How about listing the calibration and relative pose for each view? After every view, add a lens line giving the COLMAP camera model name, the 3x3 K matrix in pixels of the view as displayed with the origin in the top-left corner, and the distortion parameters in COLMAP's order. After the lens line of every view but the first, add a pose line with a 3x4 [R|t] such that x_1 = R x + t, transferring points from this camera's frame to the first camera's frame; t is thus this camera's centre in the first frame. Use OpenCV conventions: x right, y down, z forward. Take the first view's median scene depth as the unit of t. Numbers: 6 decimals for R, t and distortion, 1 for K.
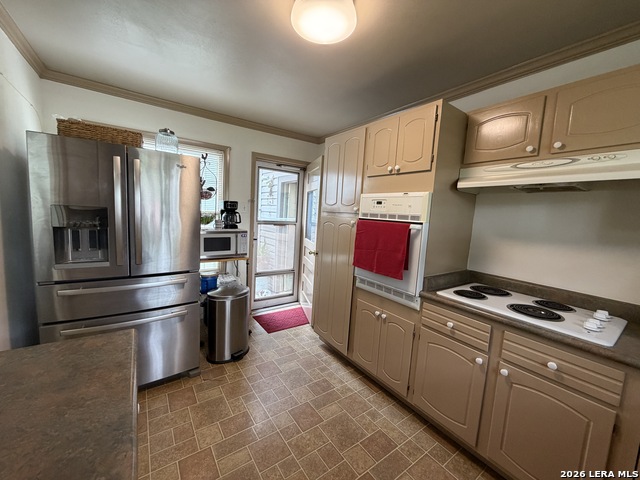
lens RADIAL K [[255.8, 0, 317.1], [0, 255.8, 239.6], [0, 0, 1]] dist [0.000506, -0.000233]
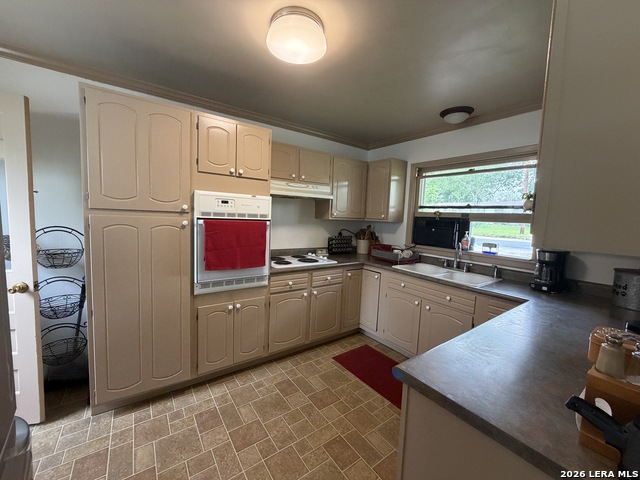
lens RADIAL K [[255.8, 0, 317.1], [0, 255.8, 239.6], [0, 0, 1]] dist [0.000506, -0.000233]
pose [[-0.008776, -0.148679, 0.988847, -0.817360], [0.065385, 0.986683, 0.148934, -0.128393], [-0.997822, 0.065963, 0.001062, 0.664929]]
